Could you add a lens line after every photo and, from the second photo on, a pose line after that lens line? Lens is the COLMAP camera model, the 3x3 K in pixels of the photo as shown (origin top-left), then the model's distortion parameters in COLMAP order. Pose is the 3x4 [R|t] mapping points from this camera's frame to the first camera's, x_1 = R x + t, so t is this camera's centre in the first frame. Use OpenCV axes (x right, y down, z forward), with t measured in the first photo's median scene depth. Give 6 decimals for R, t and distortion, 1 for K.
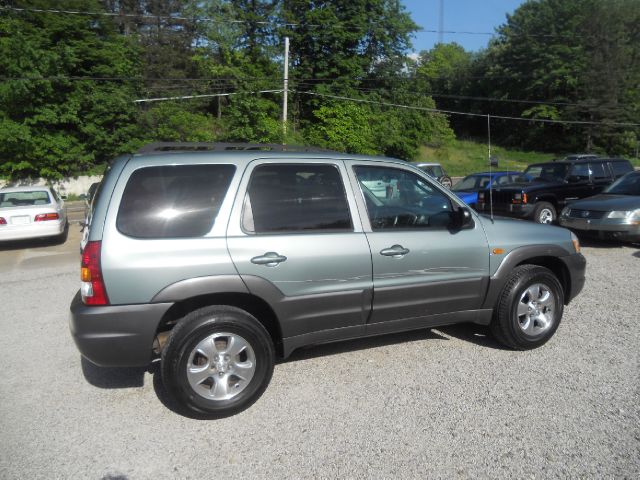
lens RADIAL K [[488.5, 0, 320.0], [0, 488.5, 240.0], [0, 0, 1]] dist [-0.039176, -0.012284]
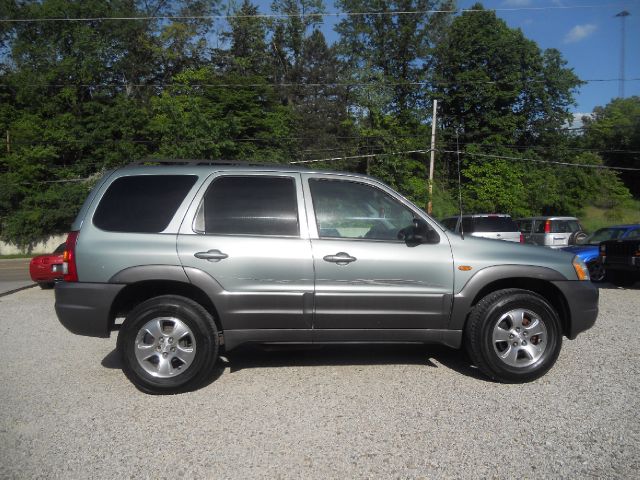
lens RADIAL K [[487.4, 0, 329.2], [0, 487.4, 242.1], [0, 0, 1]] dist [-0.029593, 0.000641]
pose [[0.949306, 0.023951, -0.313439, 0.054295], [-0.062529, 0.991556, -0.113612, 0.012793], [0.308071, 0.127452, 0.942788, 0.001862]]
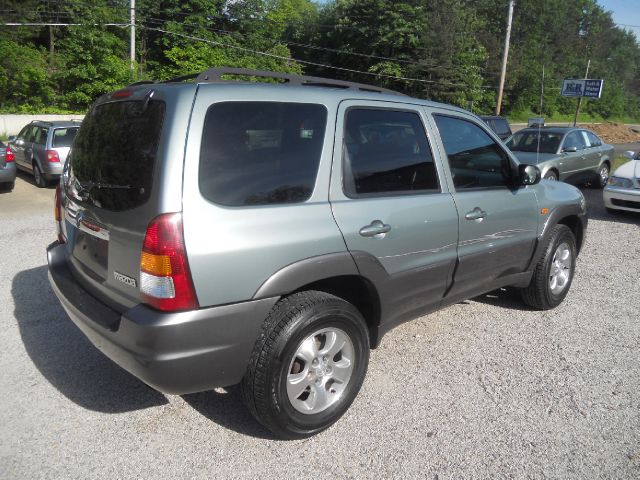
lens RADIAL K [[488.5, 0, 320.0], [0, 488.5, 240.0], [0, 0, 1]] dist [-0.039176, -0.012284]
pose [[0.947767, -0.040974, 0.316320, -0.046843], [0.009544, 0.994913, 0.100281, -0.002497], [-0.318820, -0.092024, 0.943338, 0.030816]]
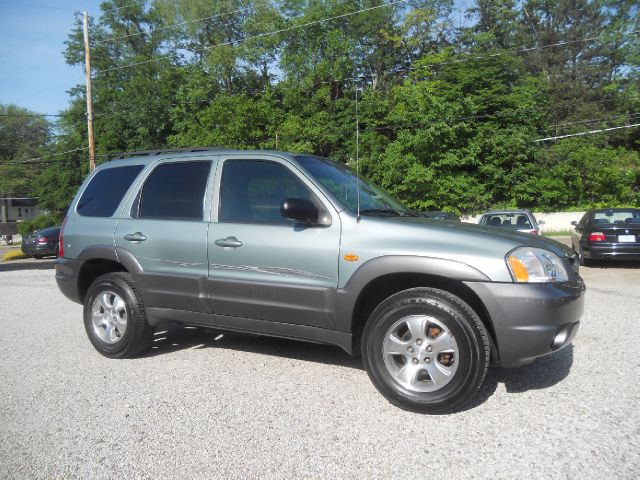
lens RADIAL K [[492.3, 0, 347.4], [0, 492.3, 240.6], [0, 0, 1]] dist [-0.011627, -0.004908]
pose [[0.659720, 0.050517, -0.749812, 0.125366], [-0.119282, 0.992129, -0.038108, 0.003336], [0.741985, 0.114579, 0.660553, 0.062588]]
